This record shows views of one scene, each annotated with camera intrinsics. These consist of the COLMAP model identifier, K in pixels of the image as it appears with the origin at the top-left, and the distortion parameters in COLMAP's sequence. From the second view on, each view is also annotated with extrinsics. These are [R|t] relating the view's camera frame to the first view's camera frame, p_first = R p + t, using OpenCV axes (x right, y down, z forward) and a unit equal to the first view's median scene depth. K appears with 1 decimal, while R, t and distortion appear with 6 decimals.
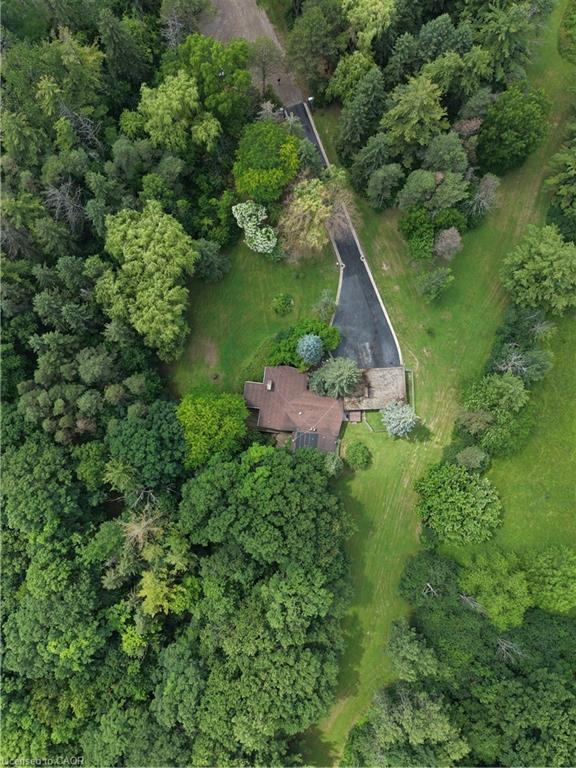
lens RADIAL K [[517.7, 0, 288.0], [0, 517.7, 384.0], [0, 0, 1]] dist [0.032933, -0.031198]
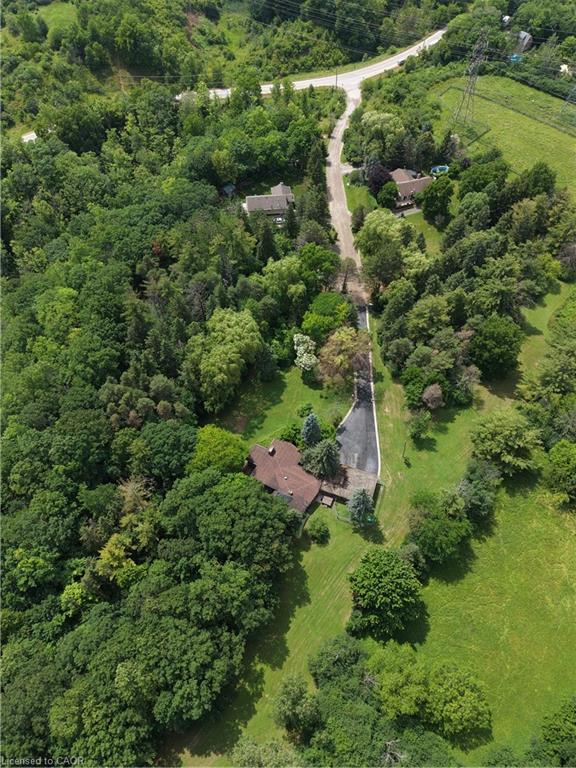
lens RADIAL K [[517.7, 0, 288.0], [0, 517.7, 384.0], [0, 0, 1]] dist [0.032933, -0.031198]
pose [[0.928290, 0.302735, -0.215939, 0.245218], [-0.370710, 0.798999, -0.473471, 0.495755], [0.029199, 0.519569, 0.853930, -0.187247]]
